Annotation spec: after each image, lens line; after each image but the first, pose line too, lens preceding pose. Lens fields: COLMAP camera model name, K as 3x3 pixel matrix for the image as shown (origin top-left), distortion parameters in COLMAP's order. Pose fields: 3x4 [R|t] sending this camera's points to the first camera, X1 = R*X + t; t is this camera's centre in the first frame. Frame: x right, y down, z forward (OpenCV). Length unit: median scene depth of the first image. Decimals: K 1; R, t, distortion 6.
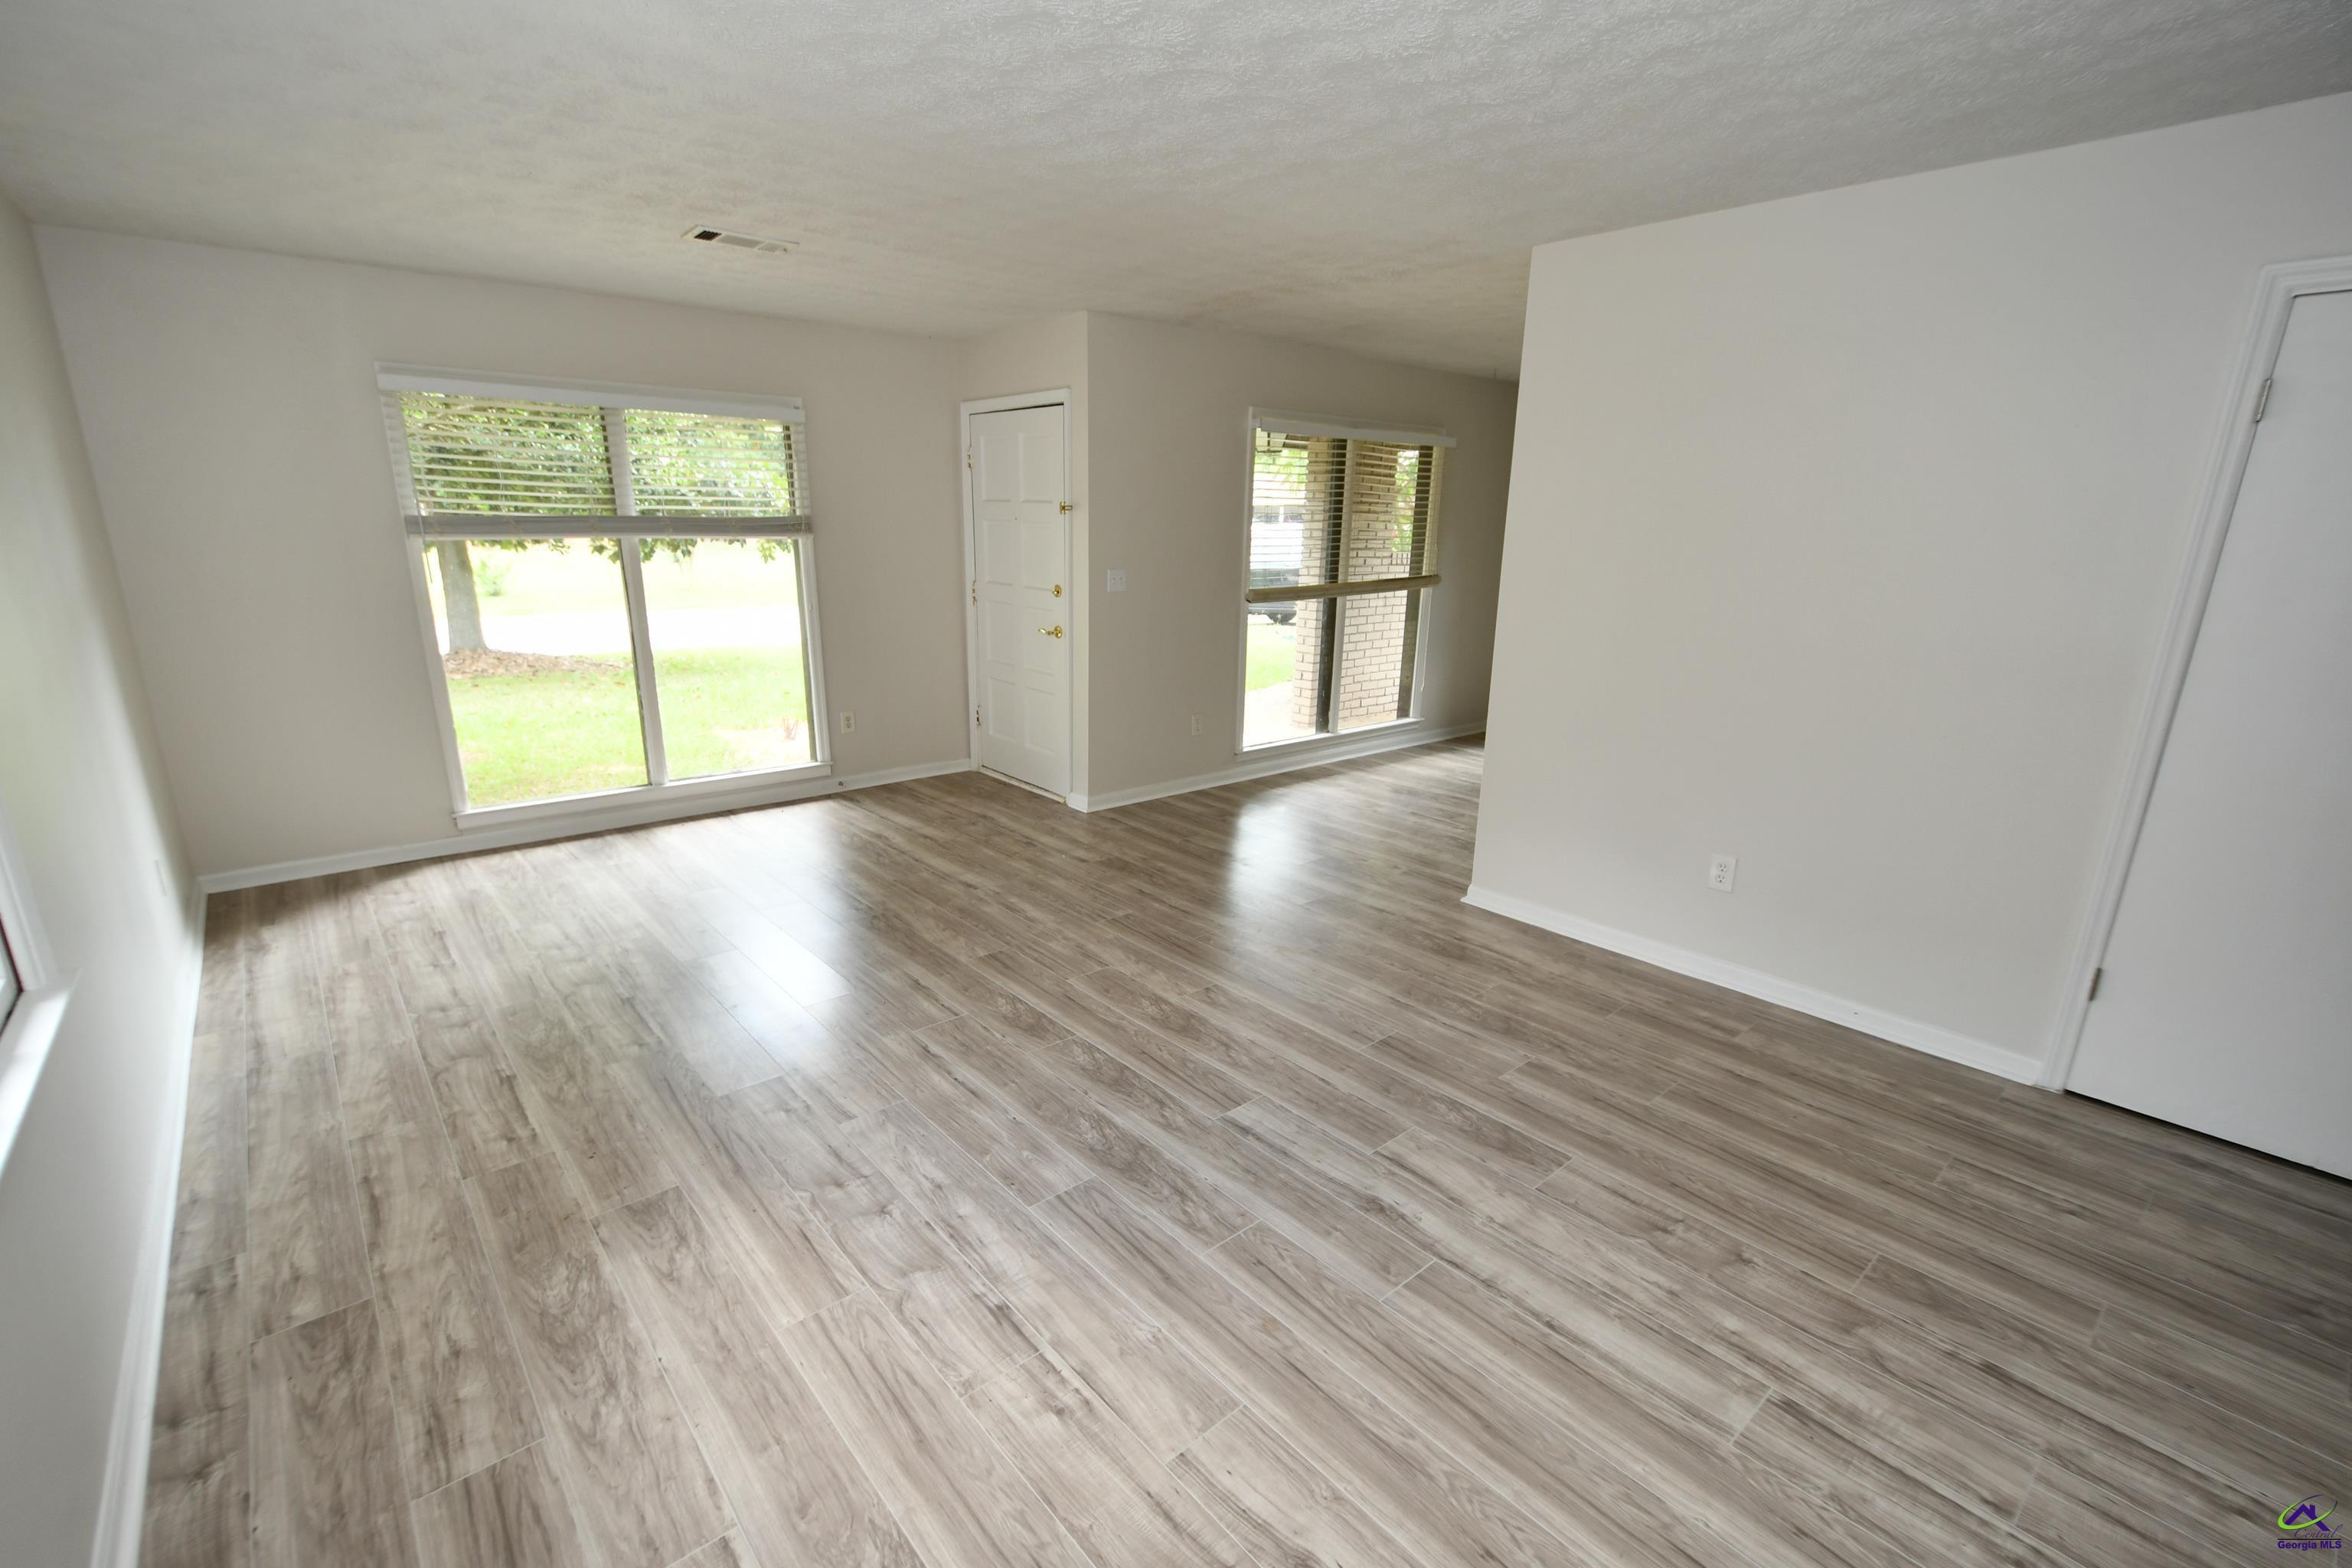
lens RADIAL K [[1034.5, 0, 1150.9], [0, 1034.5, 796.2], [0, 0, 1]] dist [0.007188, -0.010101]
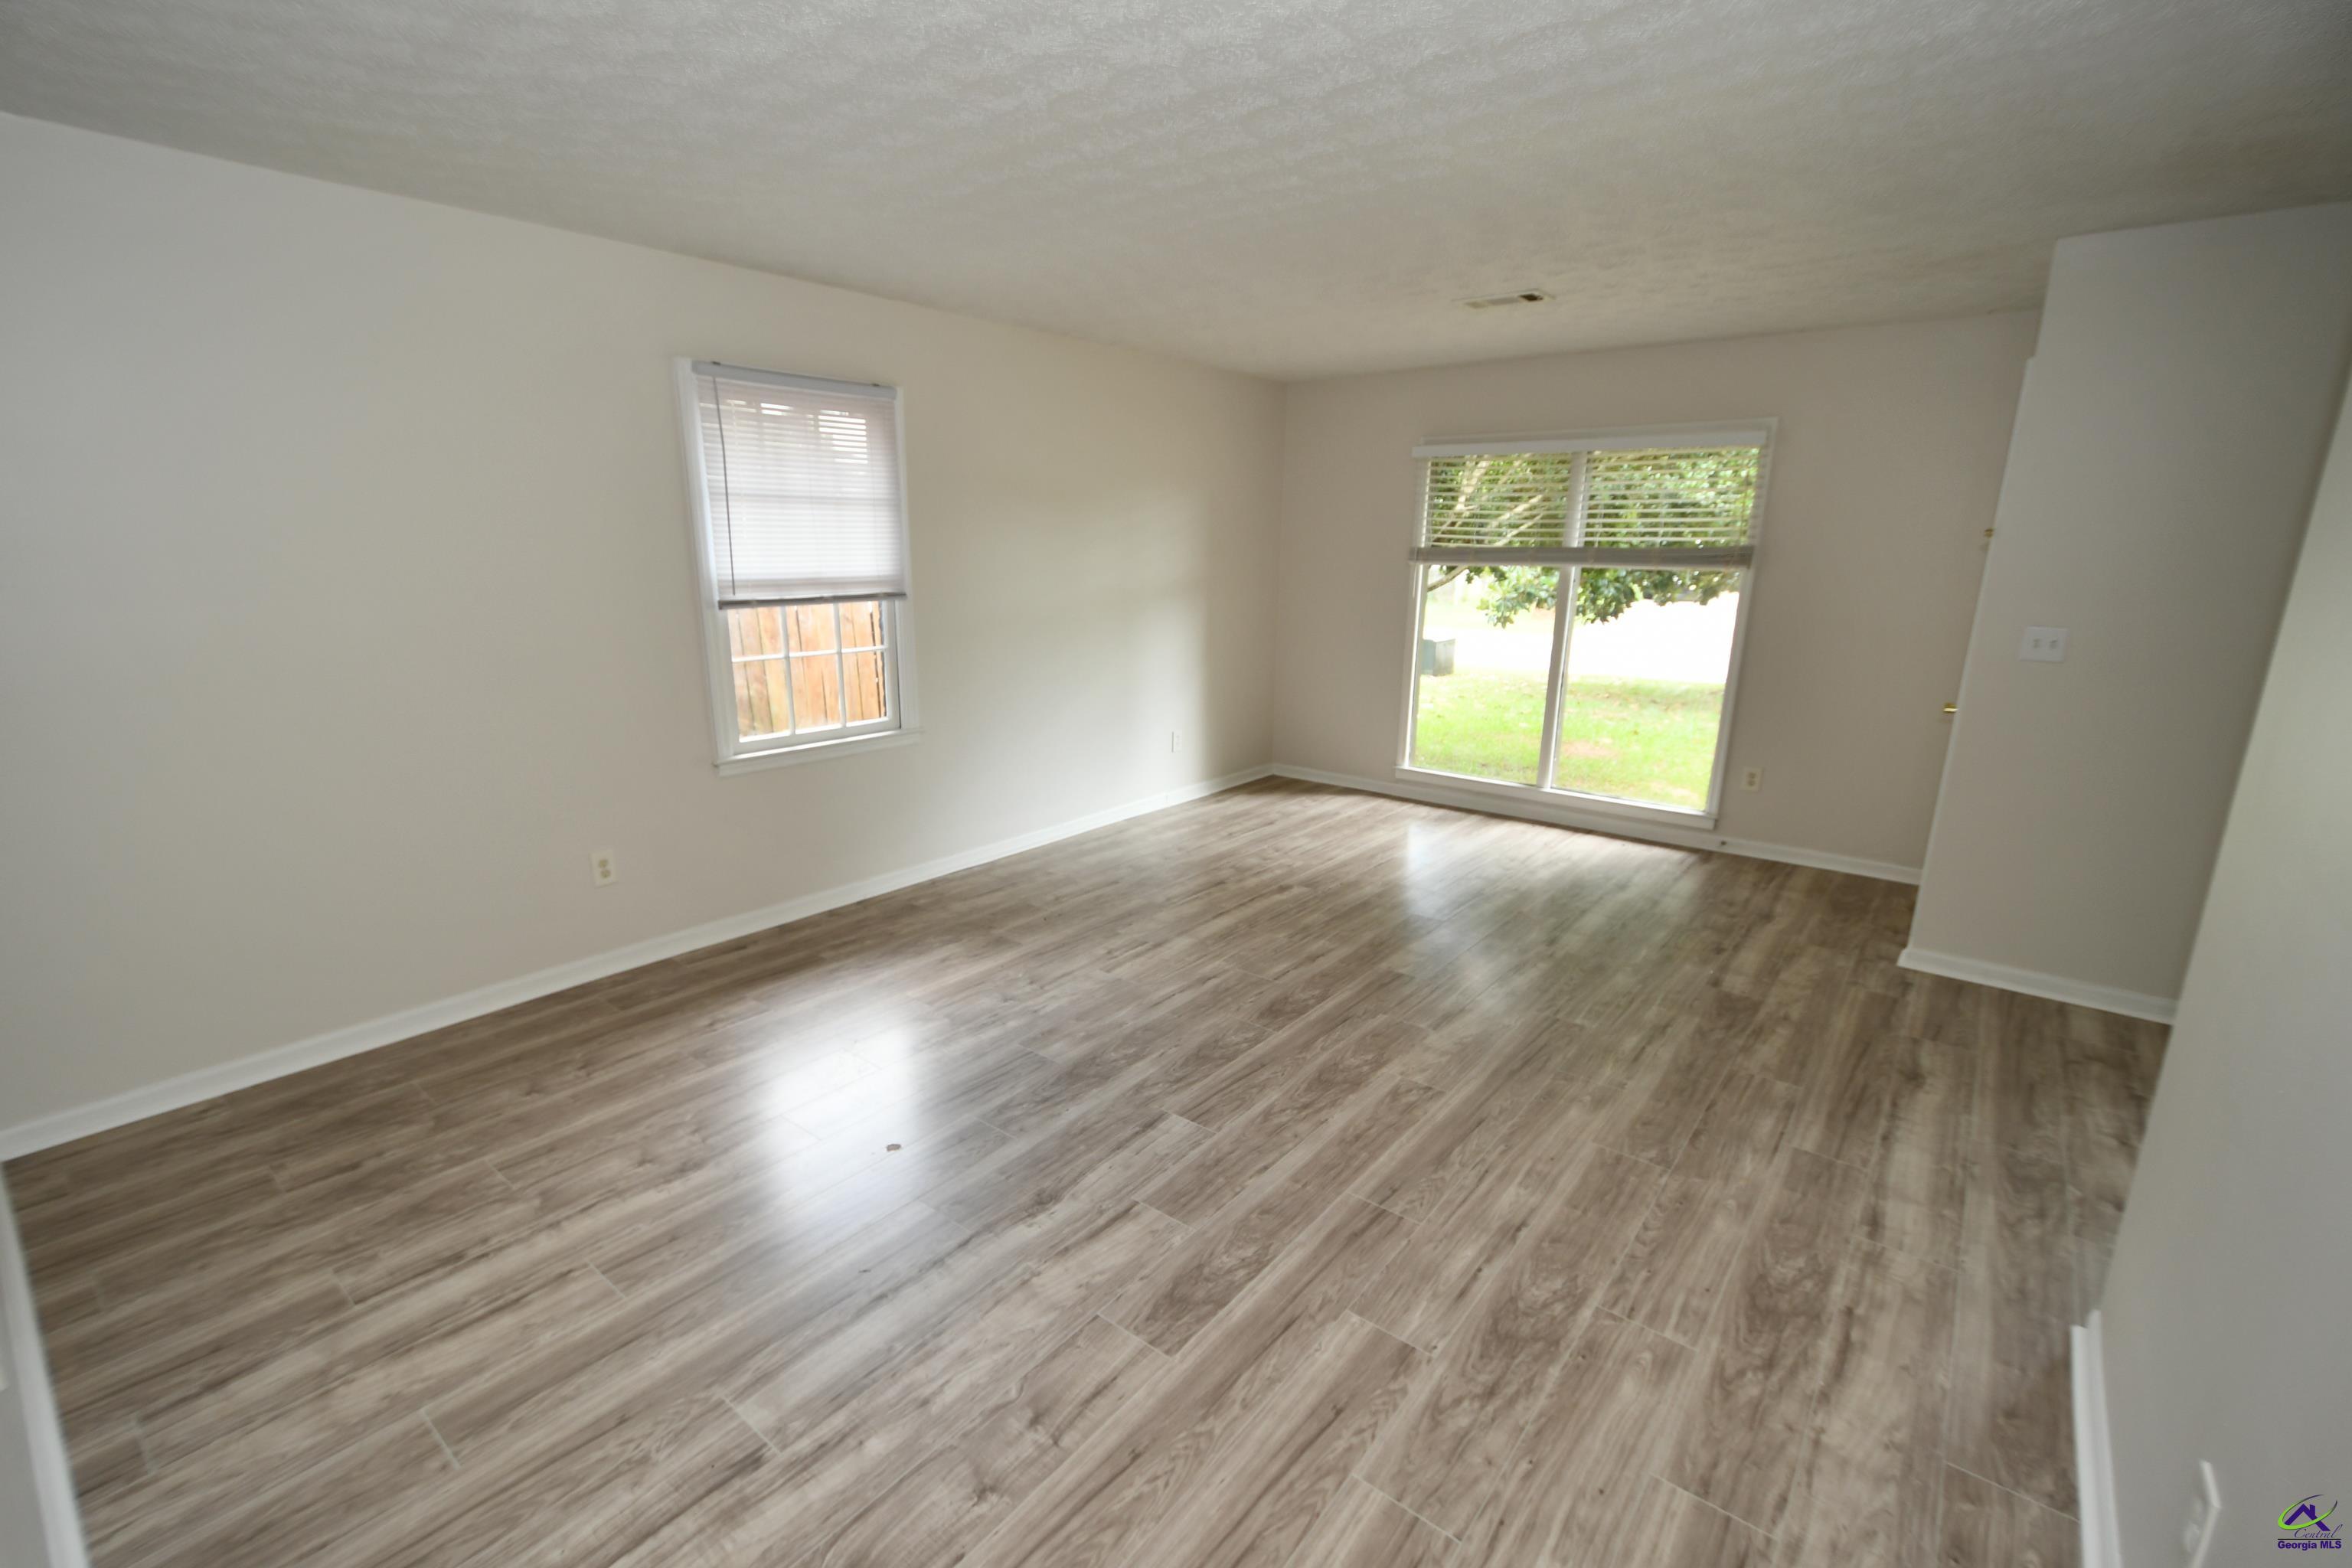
lens RADIAL K [[1026.7, 0, 1149.6], [0, 1026.7, 818.7], [0, 0, 1]] dist [0.009181, -0.008092]
pose [[0.179802, 0.245767, -0.952507, 0.916403], [-0.259376, 0.945866, 0.195091, -0.155999], [0.948891, 0.211980, 0.233815, 0.637338]]
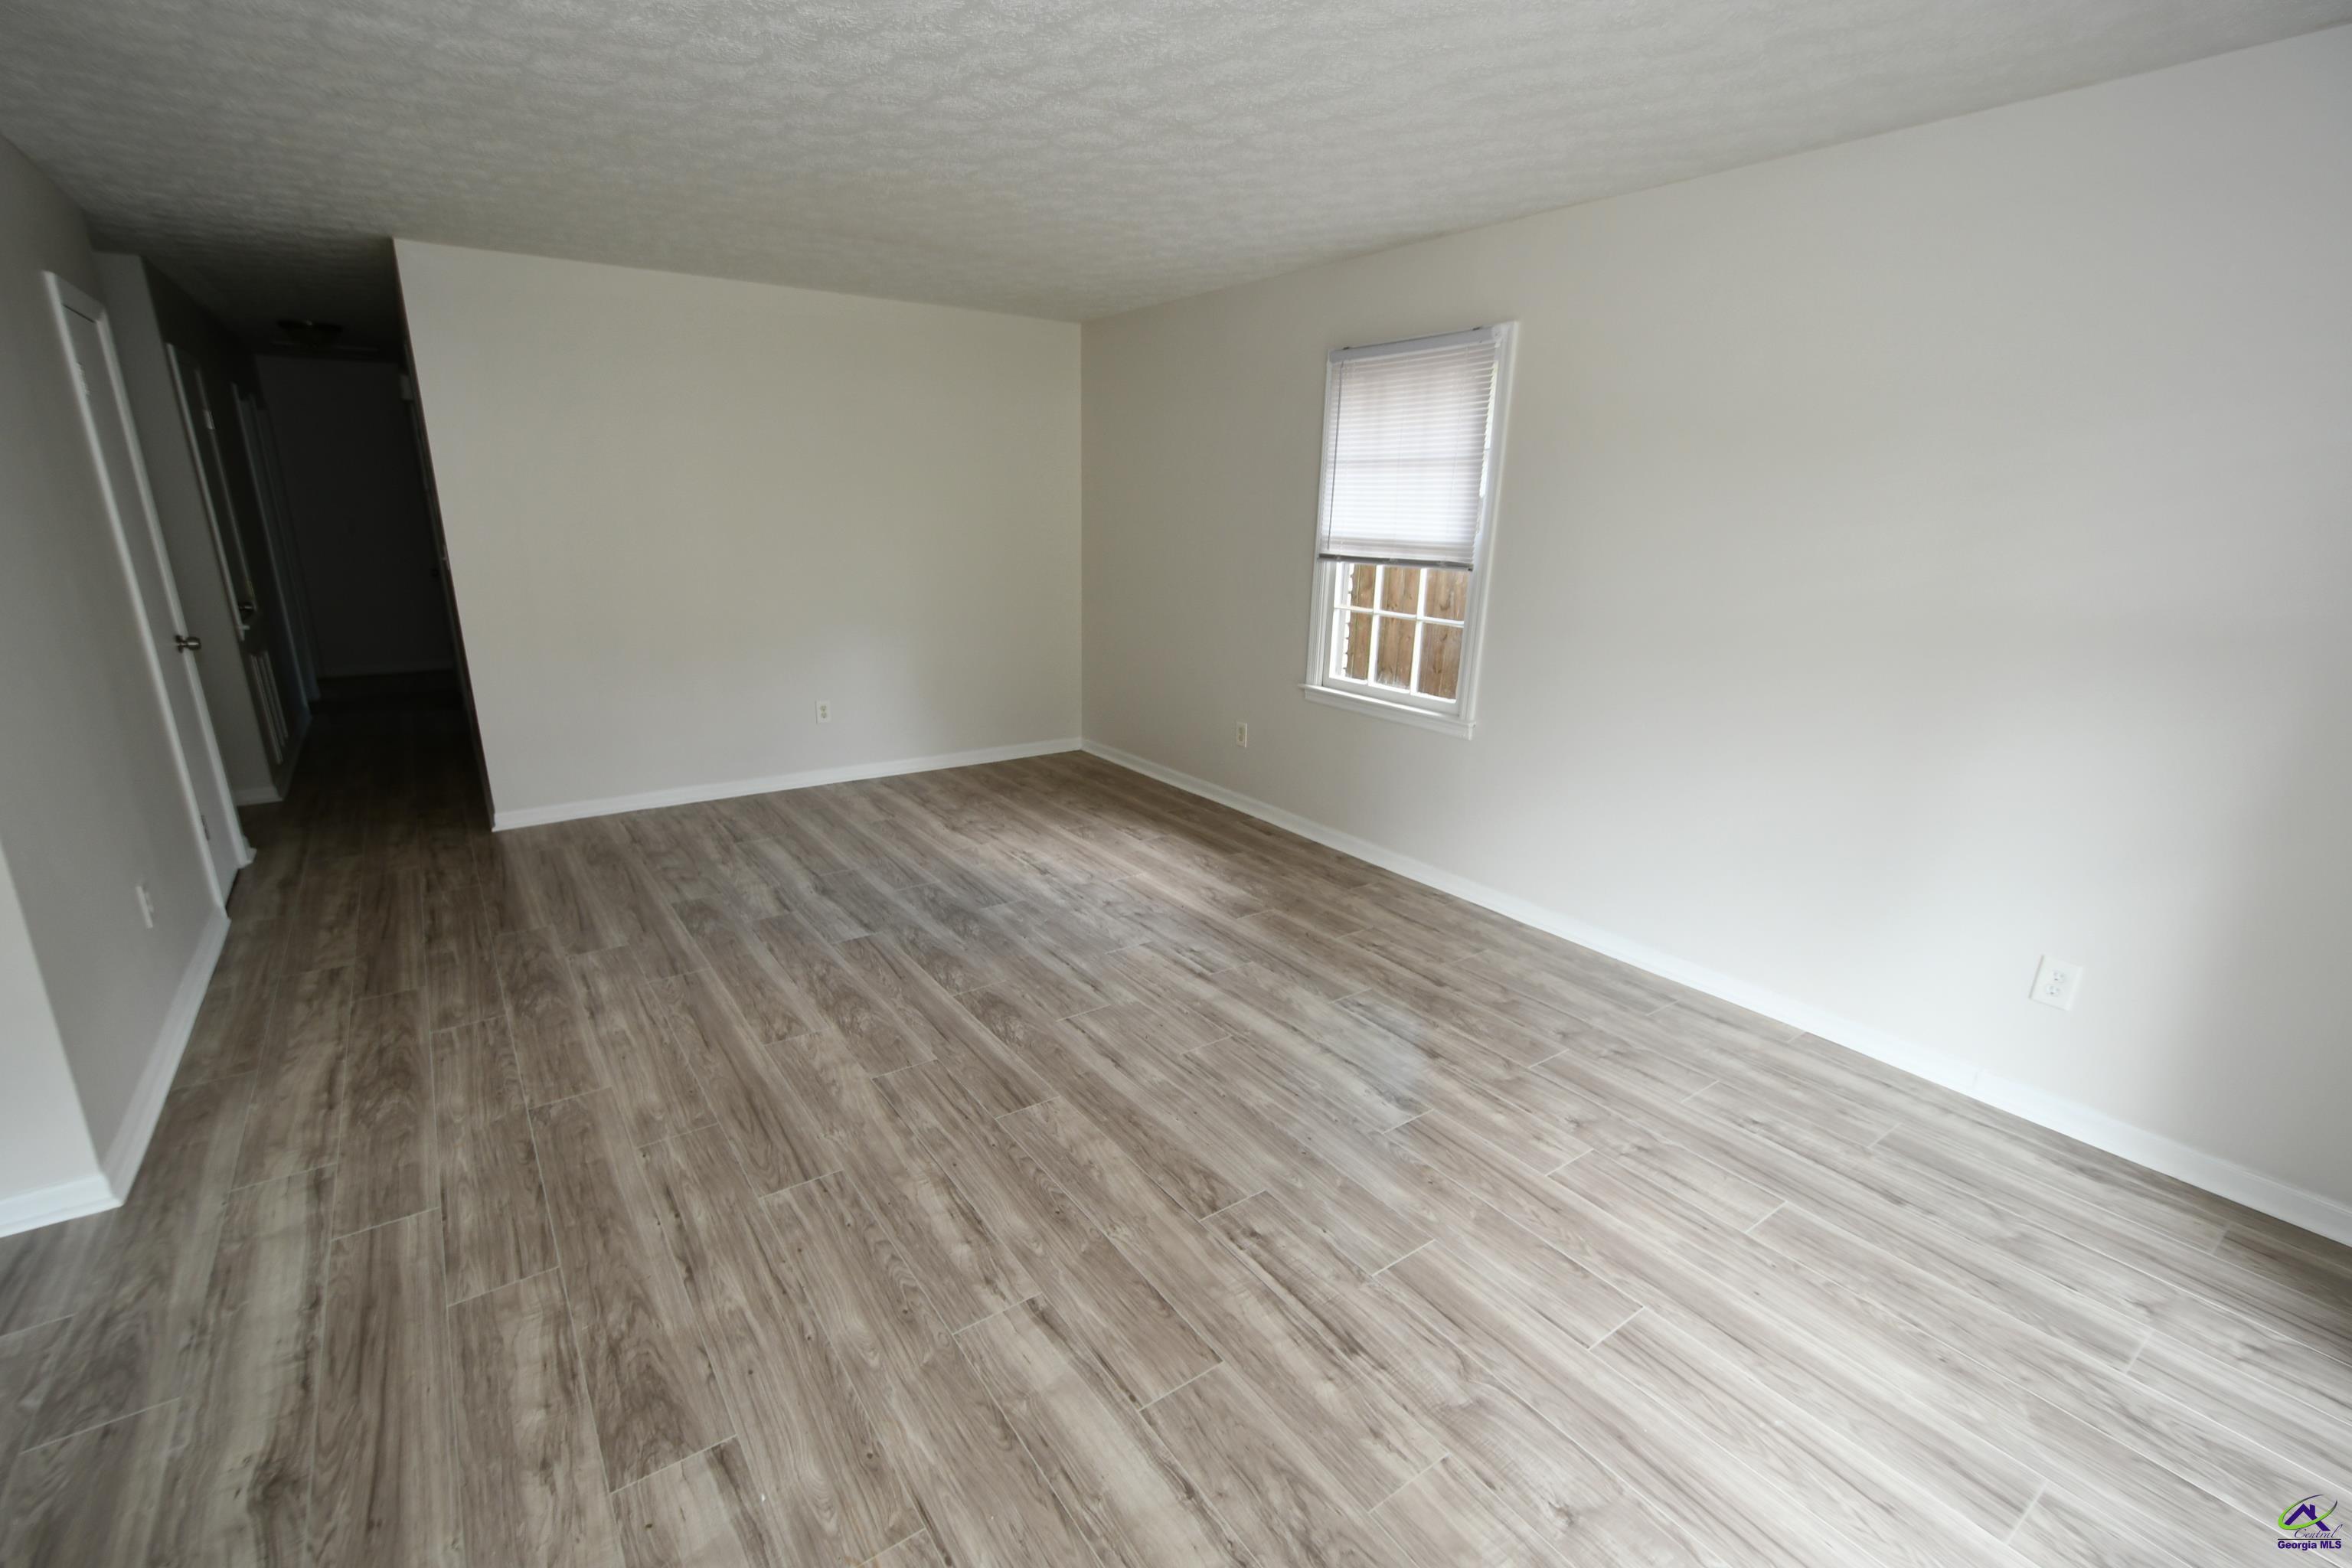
lens RADIAL K [[1026.7, 0, 1149.6], [0, 1026.7, 818.7], [0, 0, 1]] dist [0.009181, -0.008092]
pose [[-0.995064, -0.056735, 0.081420, -0.369945], [-0.004317, 0.844425, 0.535657, -0.510866], [-0.099143, 0.532662, -0.840501, 1.898162]]
